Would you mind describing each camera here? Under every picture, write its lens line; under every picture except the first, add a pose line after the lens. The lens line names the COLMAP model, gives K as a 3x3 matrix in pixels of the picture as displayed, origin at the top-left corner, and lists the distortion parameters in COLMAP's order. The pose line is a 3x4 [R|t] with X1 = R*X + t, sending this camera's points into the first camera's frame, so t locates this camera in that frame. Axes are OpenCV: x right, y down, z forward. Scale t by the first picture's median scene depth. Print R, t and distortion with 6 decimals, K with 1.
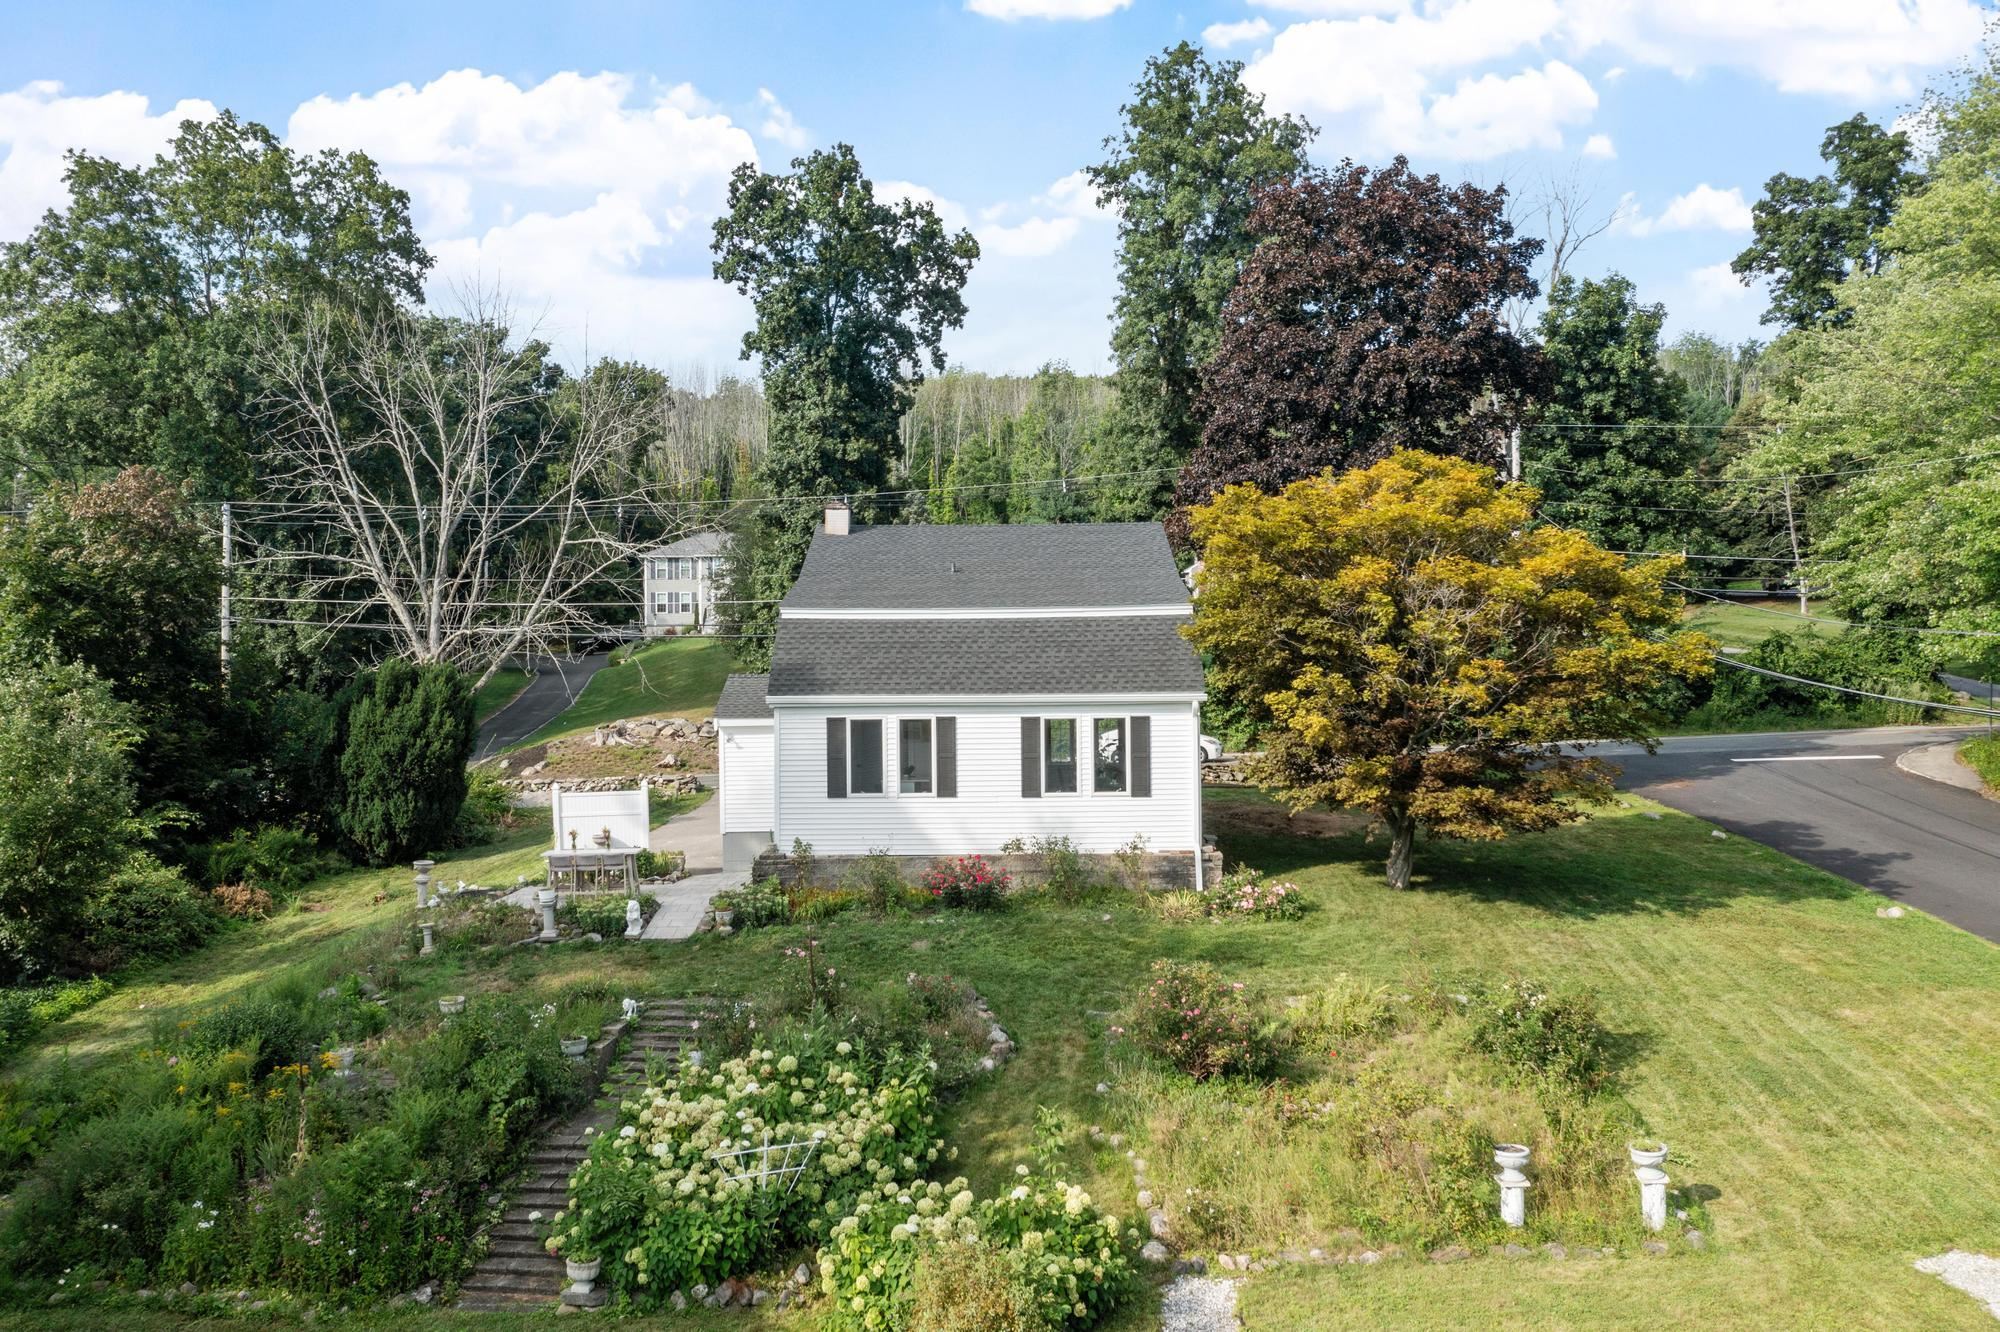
lens RADIAL K [[1562.8, 0, 996.2], [0, 1562.8, 650.4], [0, 0, 1]] dist [-0.019318, 0.006096]
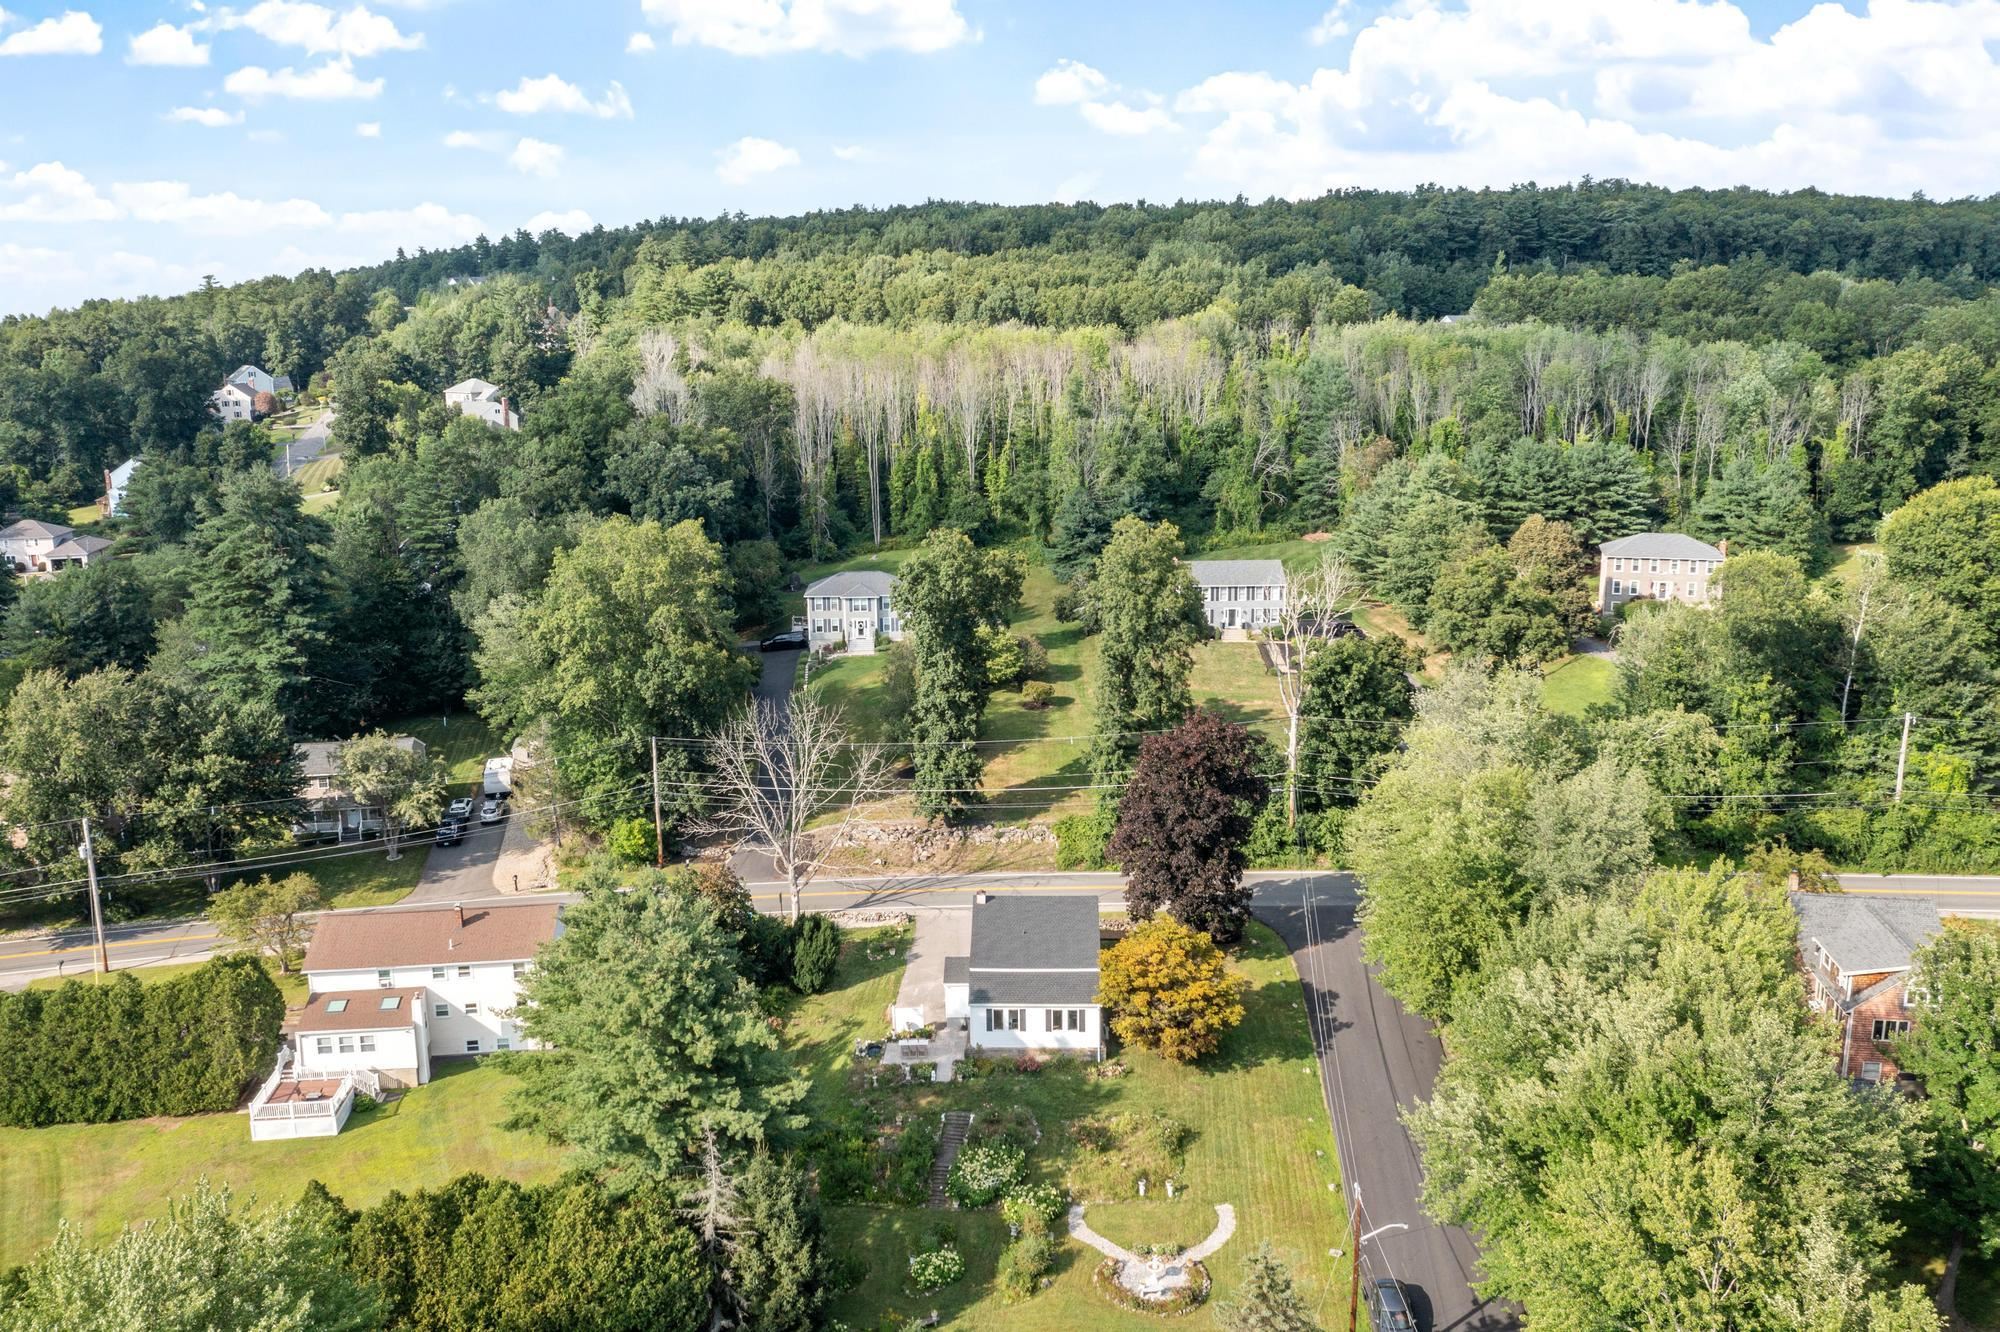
lens RADIAL K [[1562.8, 0, 996.2], [0, 1562.8, 650.4], [0, 0, 1]] dist [-0.019318, 0.006096]
pose [[0.999631, 0.000546, -0.027148, 0.000882], [0.005468, 0.975273, 0.220936, -1.418506], [0.026598, -0.221003, 0.974910, -2.032696]]
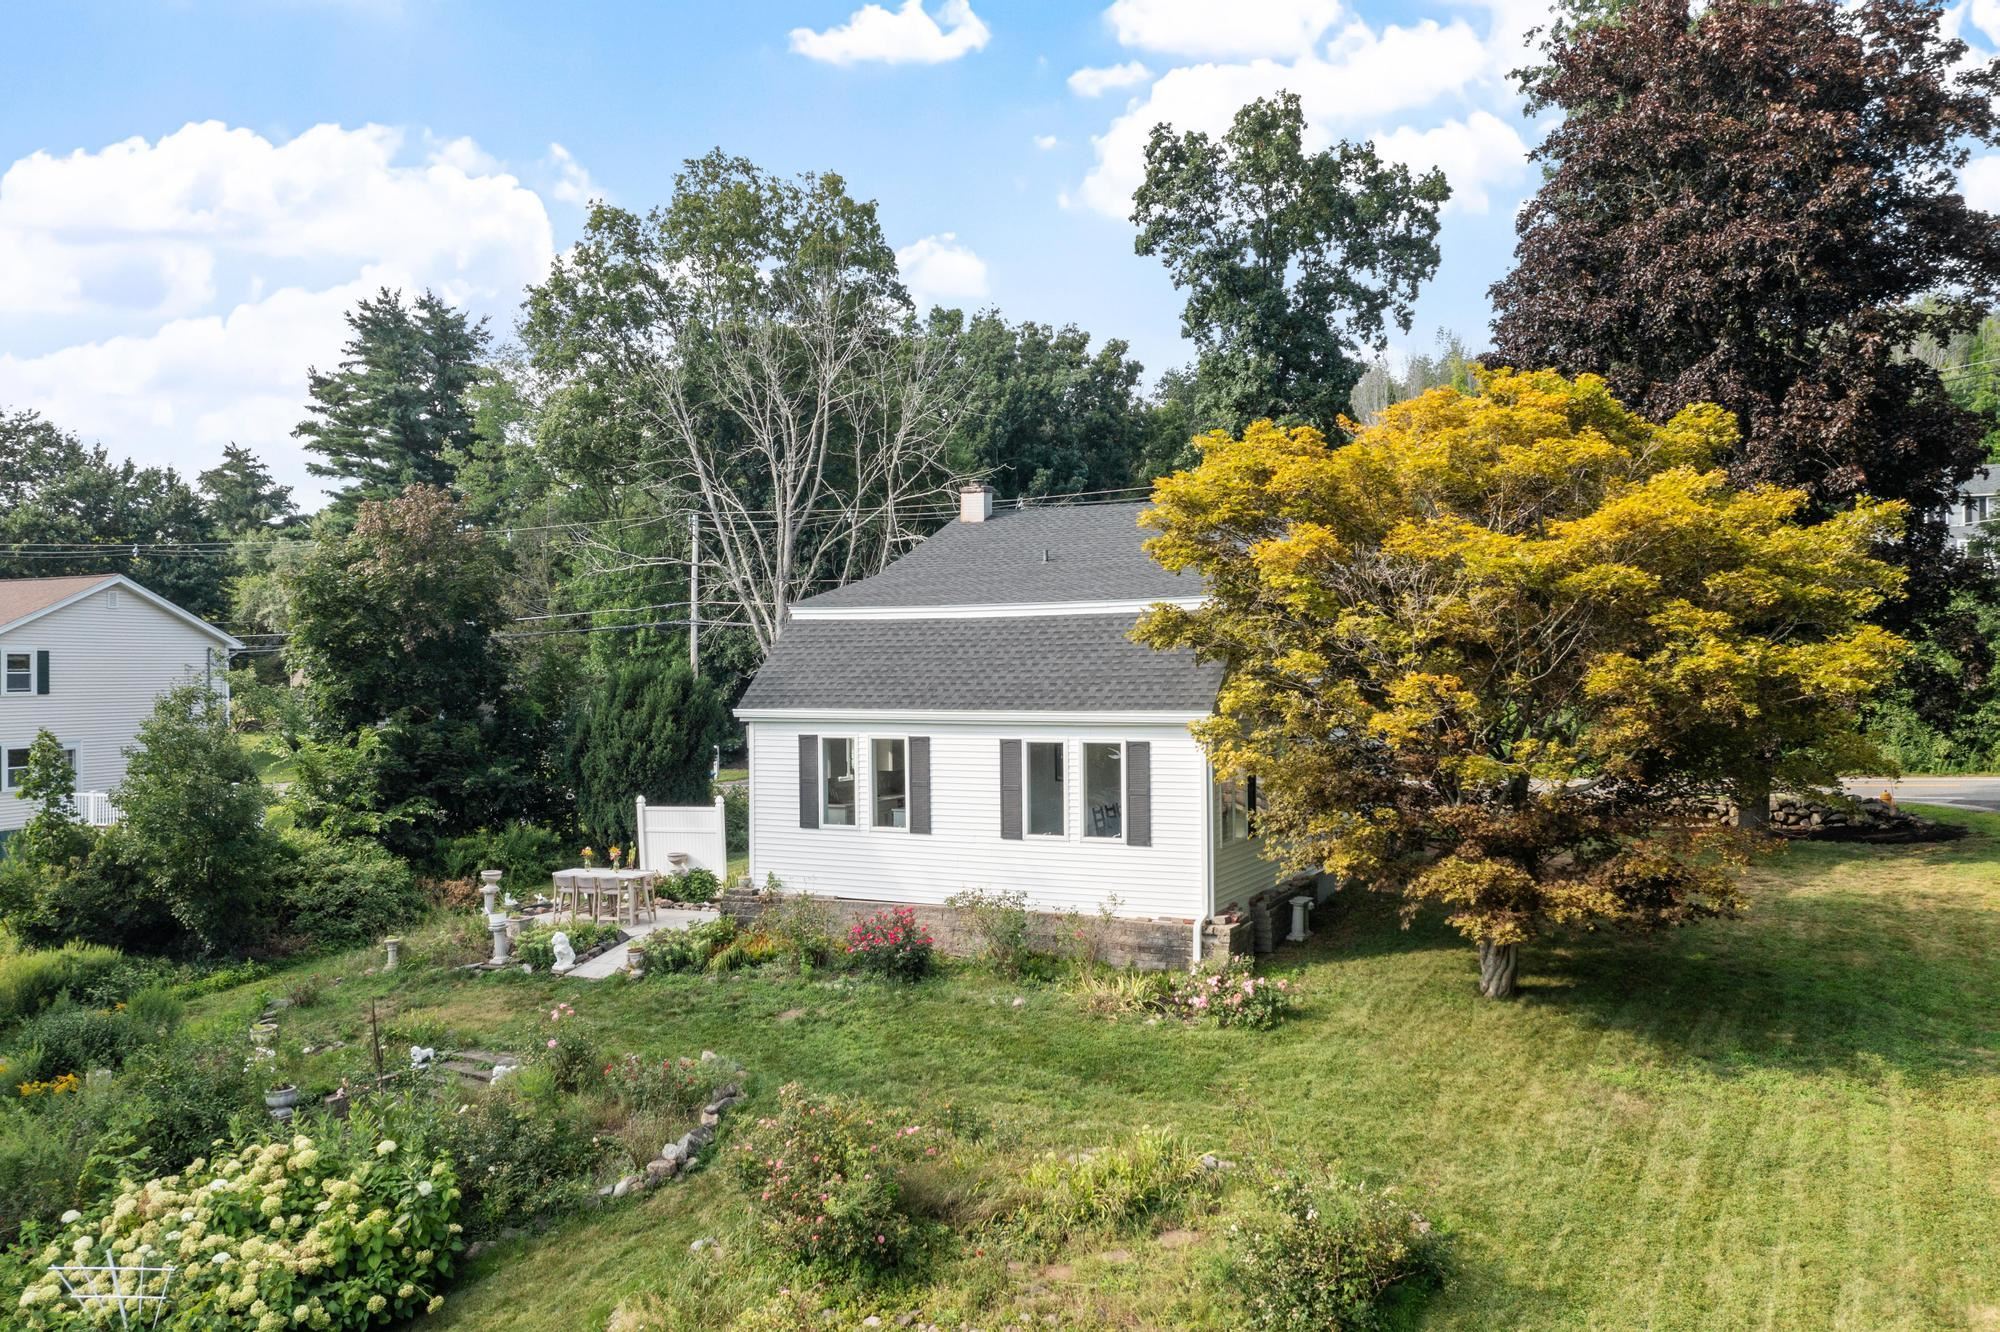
lens RADIAL K [[1562.8, 0, 996.2], [0, 1562.8, 650.4], [0, 0, 1]] dist [-0.019318, 0.006096]
pose [[0.897537, -0.002163, -0.440935, 0.371405], [0.003606, 0.999991, 0.002435, -0.005244], [0.440925, -0.003775, 0.897536, 0.274419]]
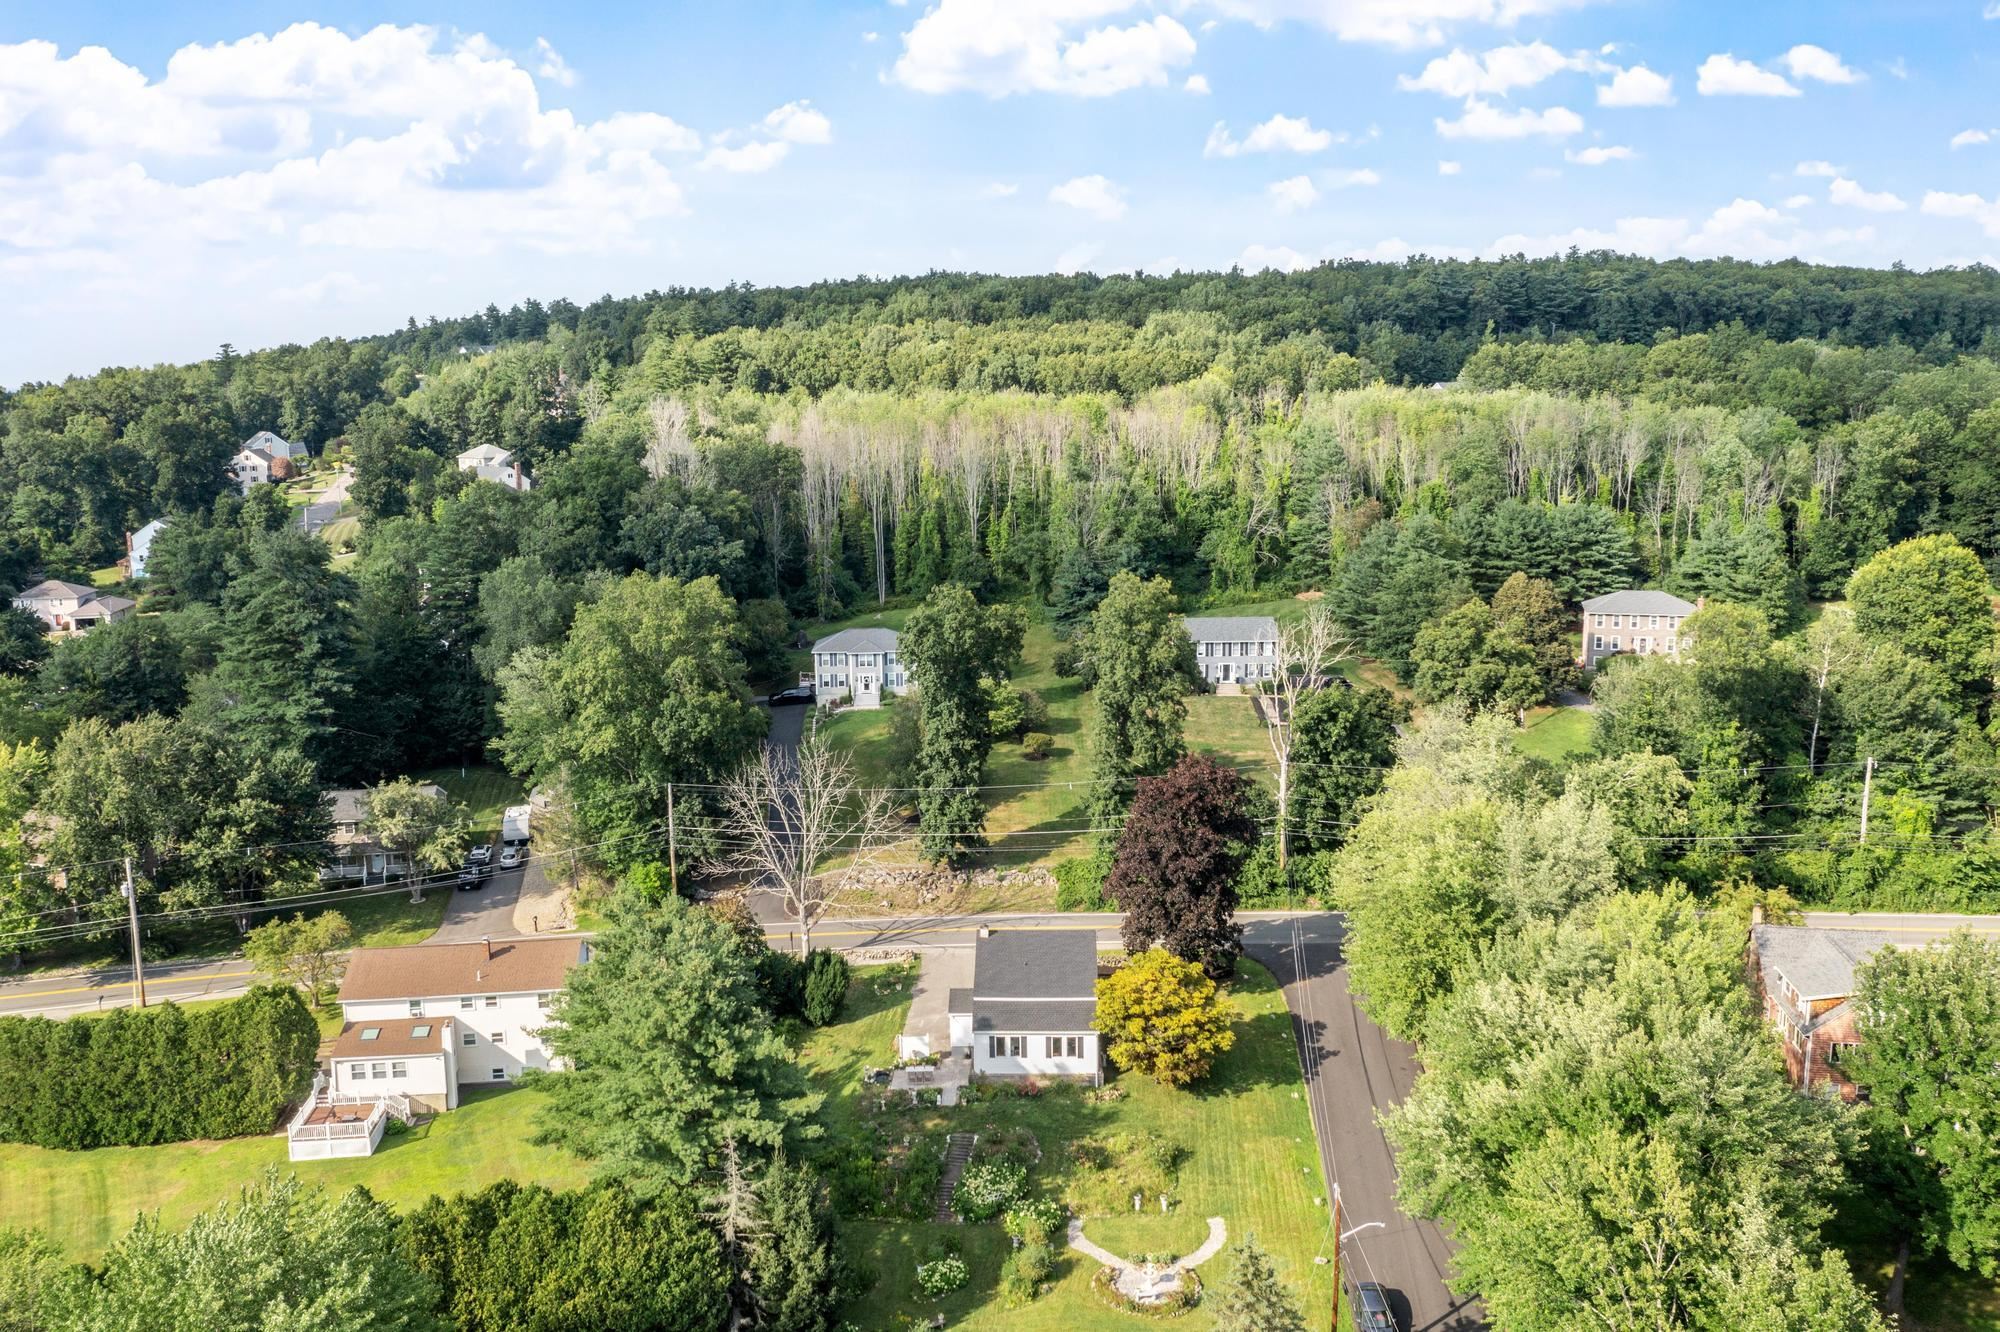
lens RADIAL K [[1562.8, 0, 996.2], [0, 1562.8, 650.4], [0, 0, 1]] dist [-0.019318, 0.006096]
pose [[0.999619, -0.001016, -0.027565, 0.002265], [0.005955, 0.983703, 0.179704, -1.415142], [0.026933, -0.179800, 0.983334, -2.234594]]
